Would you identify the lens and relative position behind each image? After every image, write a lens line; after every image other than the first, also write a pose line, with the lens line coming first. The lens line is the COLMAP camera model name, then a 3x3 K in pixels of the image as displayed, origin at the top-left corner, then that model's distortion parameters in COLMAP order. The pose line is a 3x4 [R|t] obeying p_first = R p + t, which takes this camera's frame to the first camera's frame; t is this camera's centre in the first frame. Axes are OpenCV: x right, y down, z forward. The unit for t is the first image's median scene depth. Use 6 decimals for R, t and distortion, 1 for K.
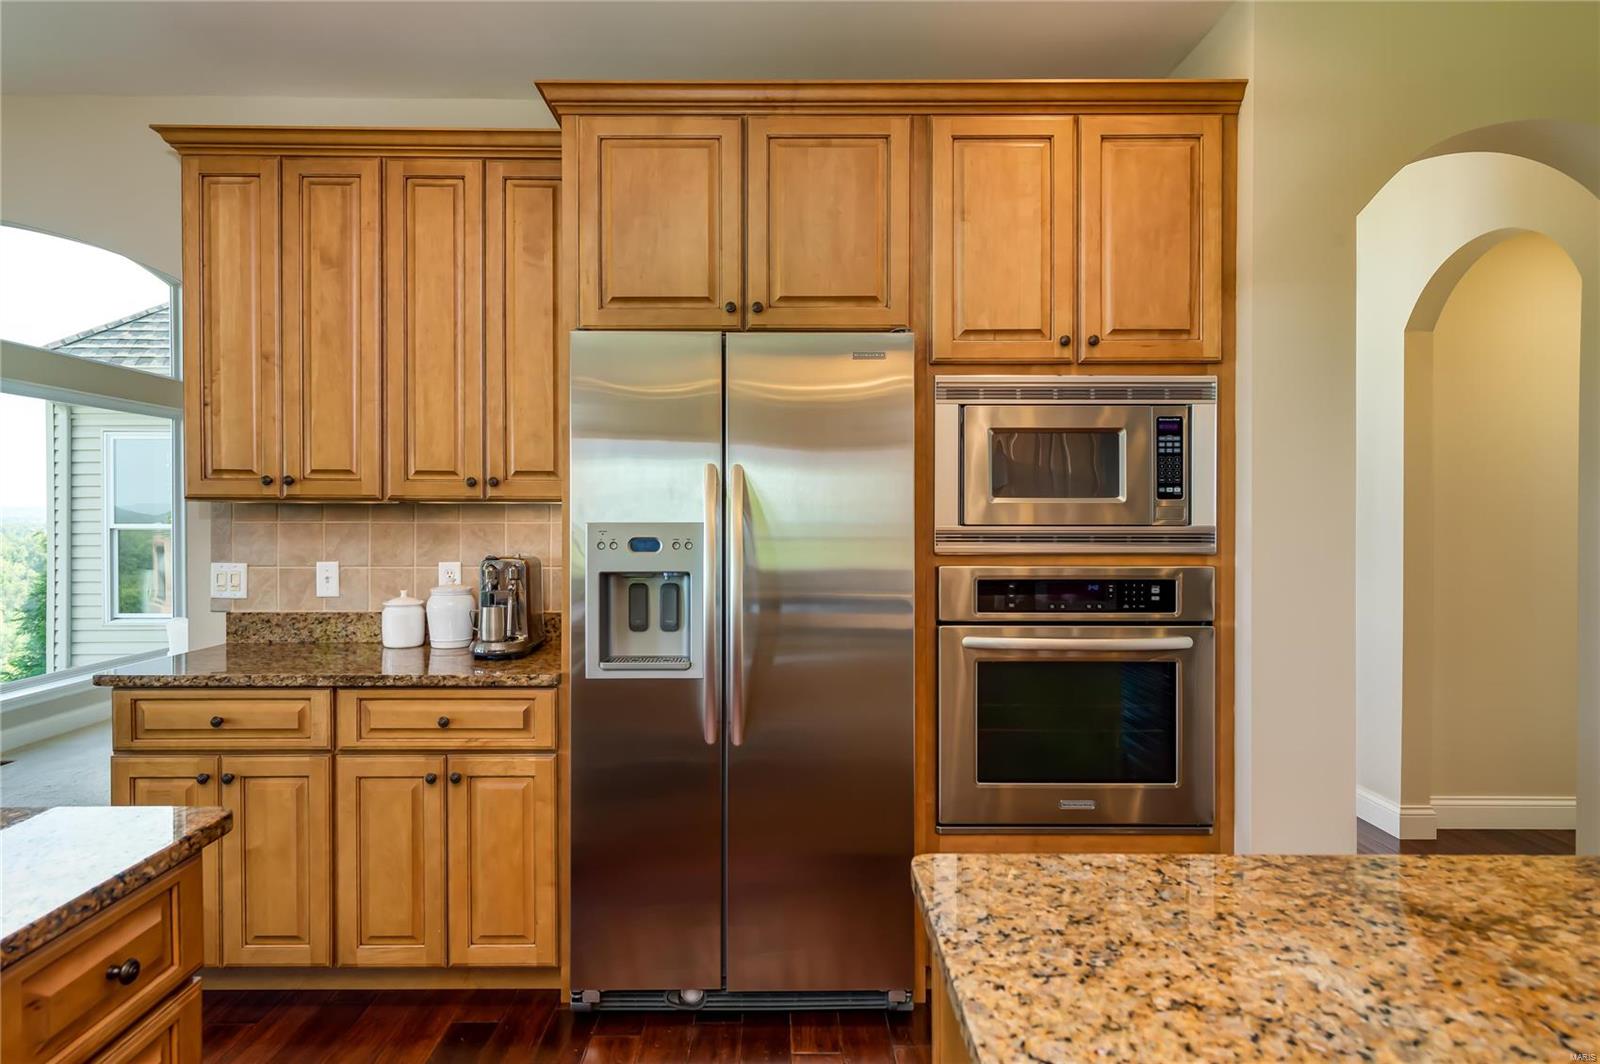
lens RADIAL K [[913.2, 0, 771.8], [0, 913.2, 520.5], [0, 0, 1]] dist [0.004504, -0.000733]
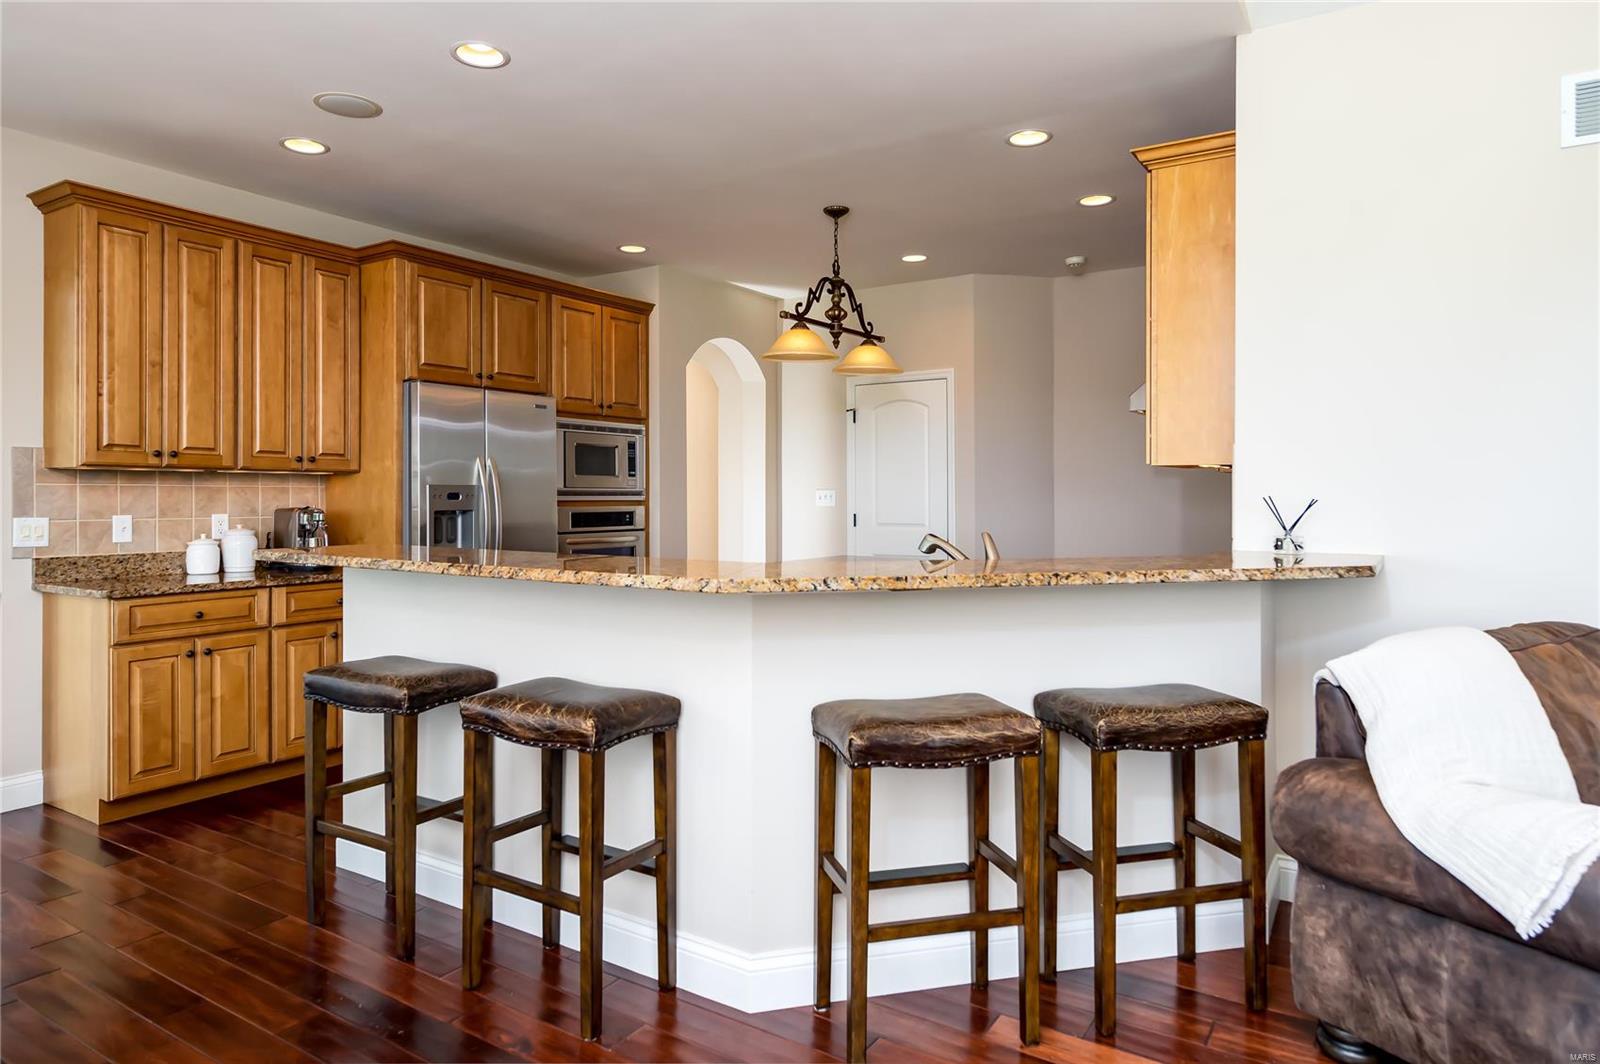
lens RADIAL K [[983.8, 0, 800.0], [0, 983.8, 520.0], [0, 0, 1]] dist [0.010903, 0.000604]
pose [[0.540404, -0.021769, 0.841124, -1.439625], [0.006624, 0.999744, 0.021619, 0.034951], [-0.841380, -0.006112, 0.540410, -0.713867]]
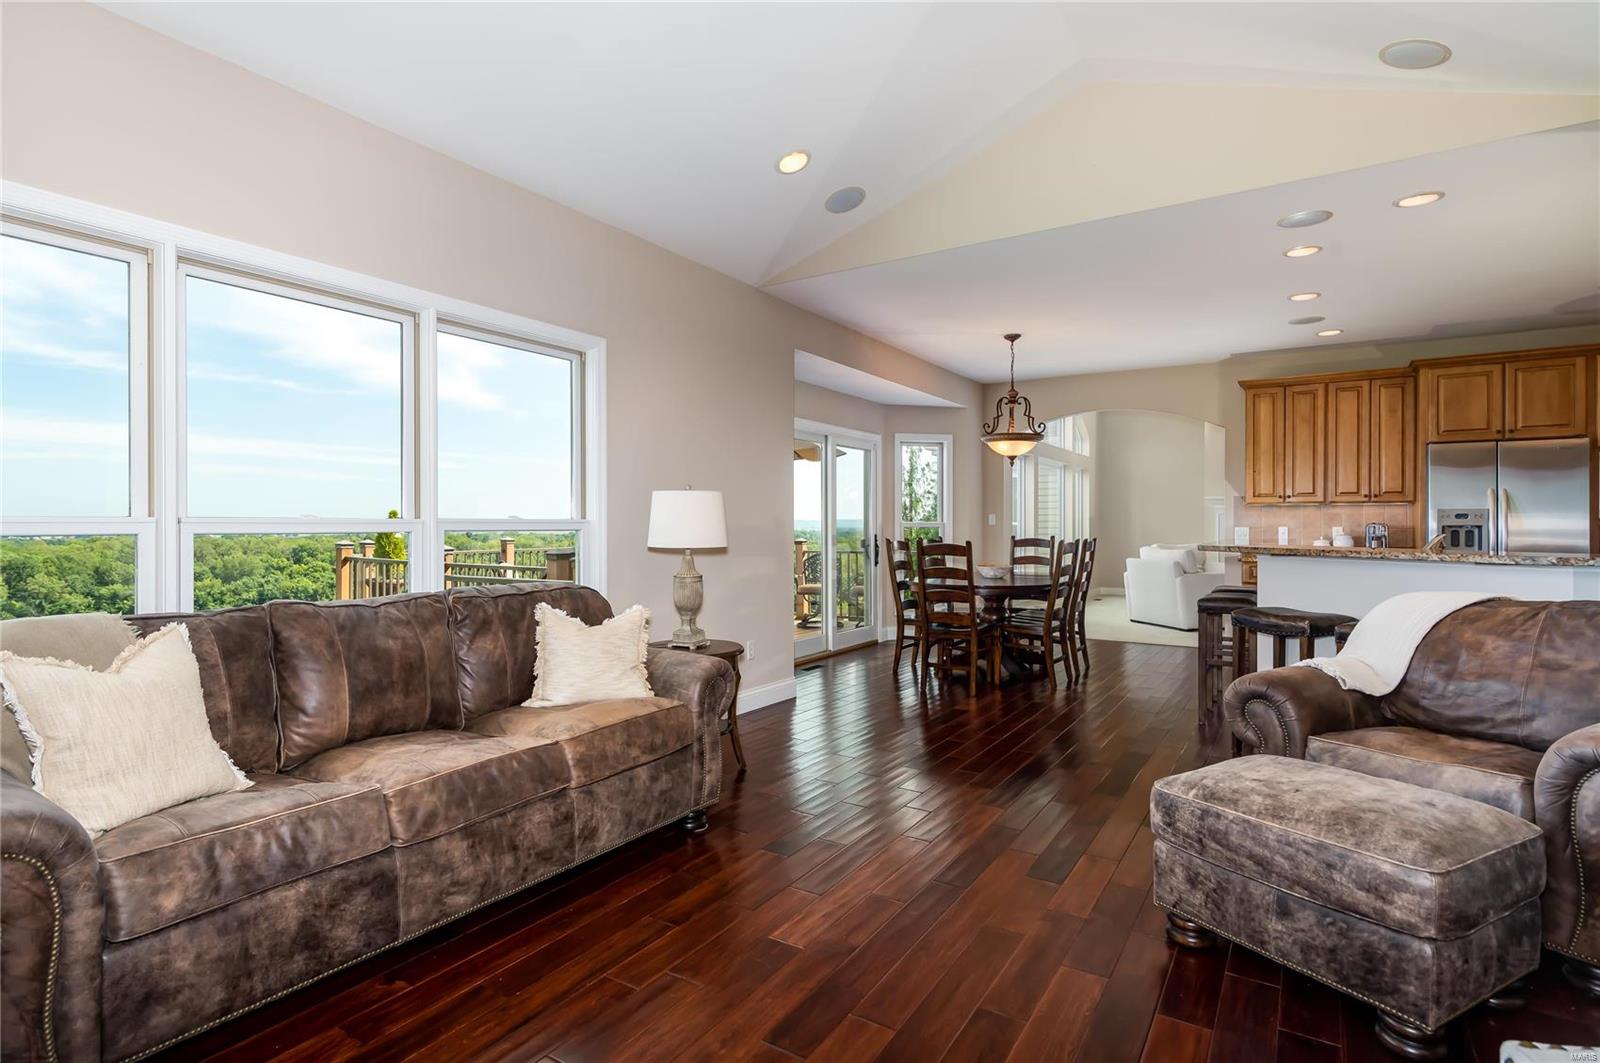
lens RADIAL K [[795.0, 0, 792.6], [0, 795.0, 526.1], [0, 0, 1]] dist [0.006104, -0.001728]
pose [[0.838890, -0.002926, -0.544292, -0.526872], [0.002378, 0.999996, -0.001710, 0.055873], [0.544295, 0.000140, 0.838894, -2.228048]]
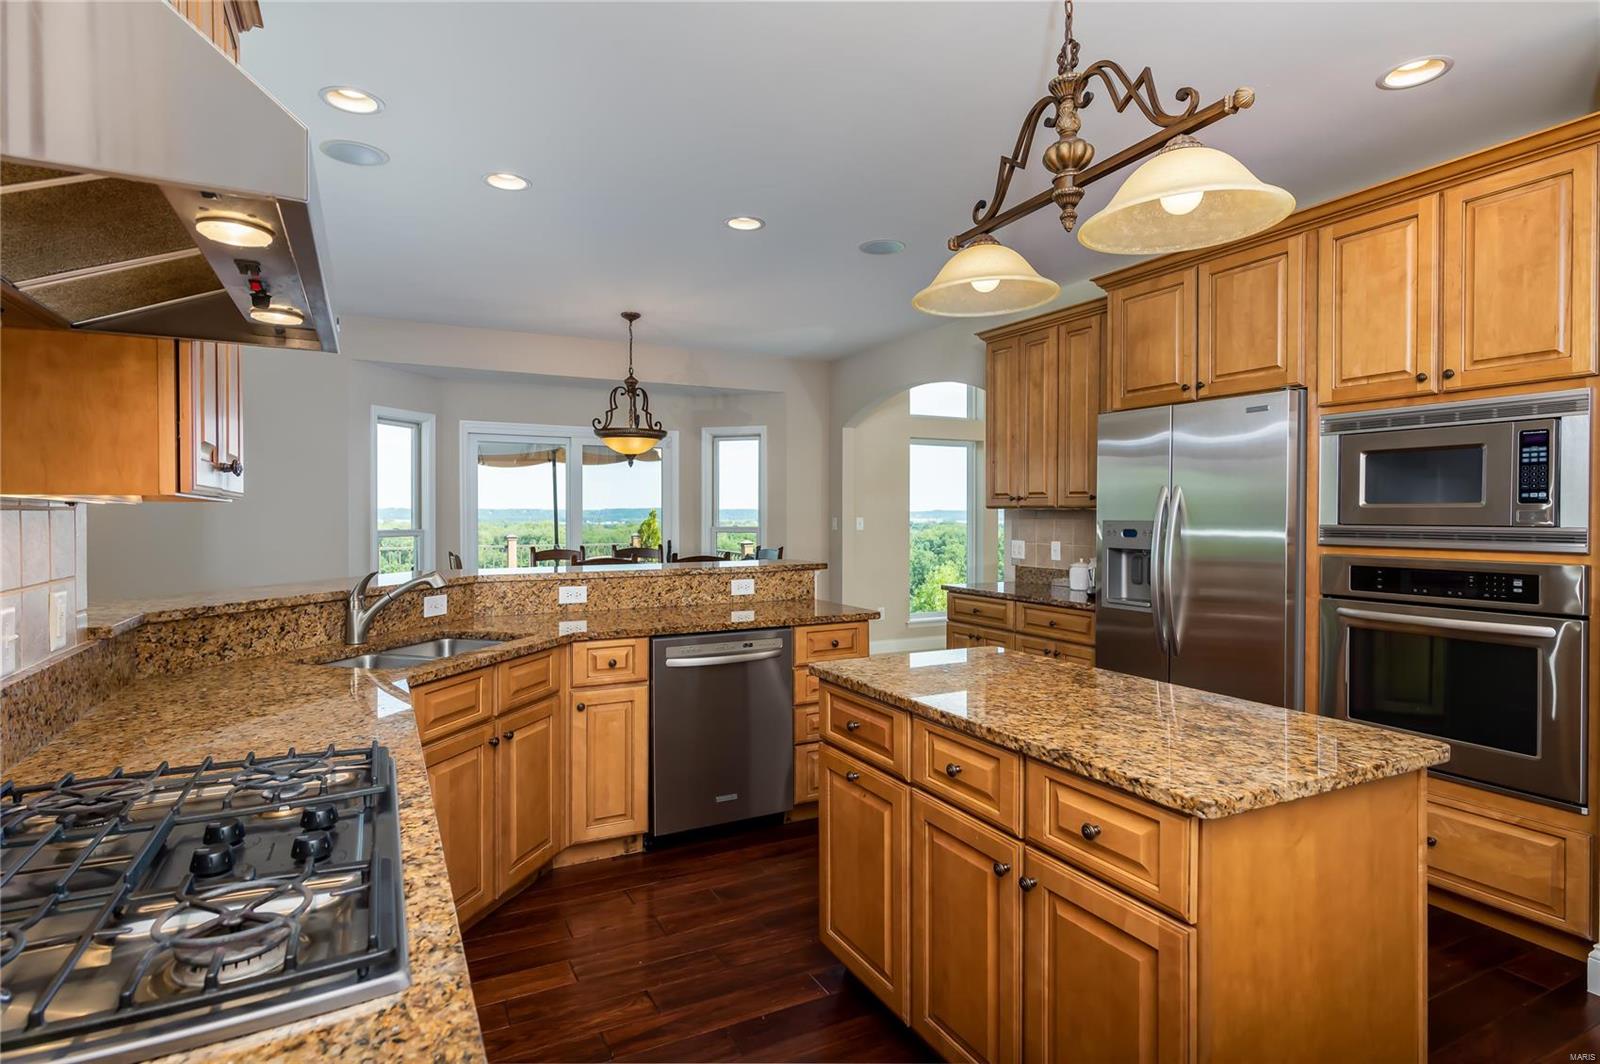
lens RADIAL K [[808.2, 0, 811.6], [0, 808.2, 528.3], [0, 0, 1]] dist [0.011909, 0.000594]
pose [[0.474987, 0.015599, -0.879854, 0.893967], [-0.007718, 0.999878, 0.013560, 0.000578], [0.879959, 0.000351, 0.475050, -0.258128]]
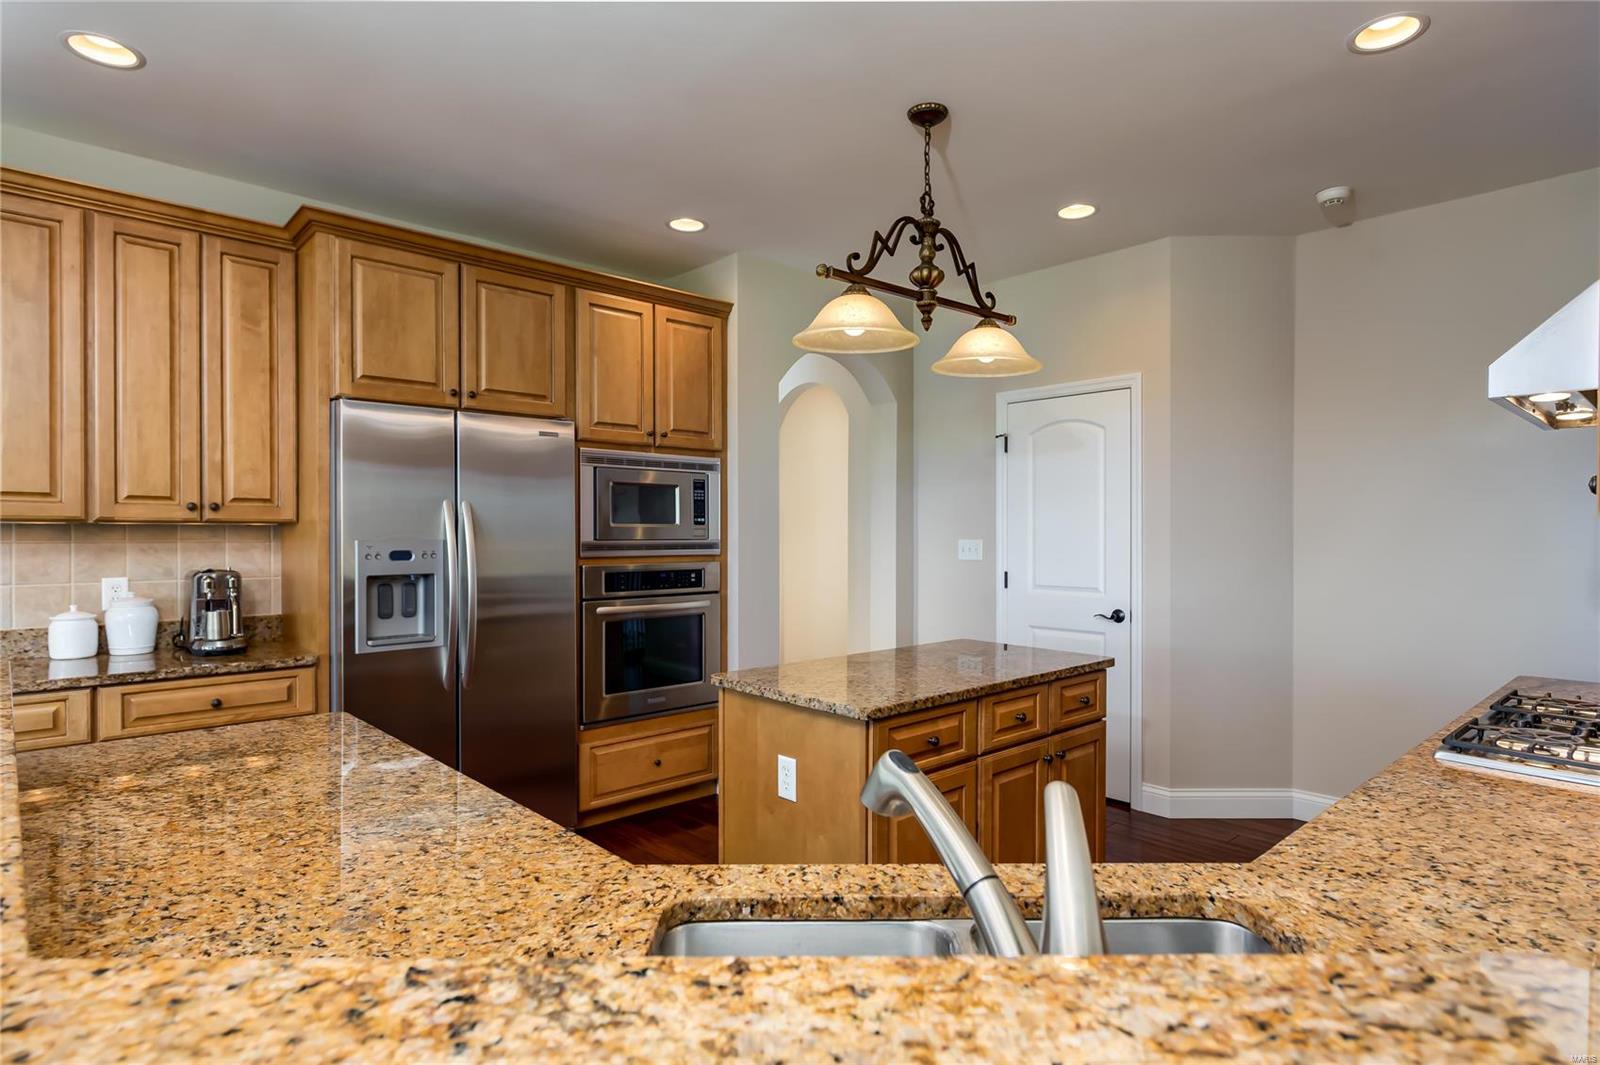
lens RADIAL K [[865.1, 0, 822.5], [0, 865.1, 545.7], [0, 0, 1]] dist [0.007926, -0.001383]
pose [[0.722971, -0.011778, 0.690778, -0.574076], [0.002817, 0.999897, 0.014101, -0.005950], [-0.690873, -0.008248, 0.722930, -0.411031]]
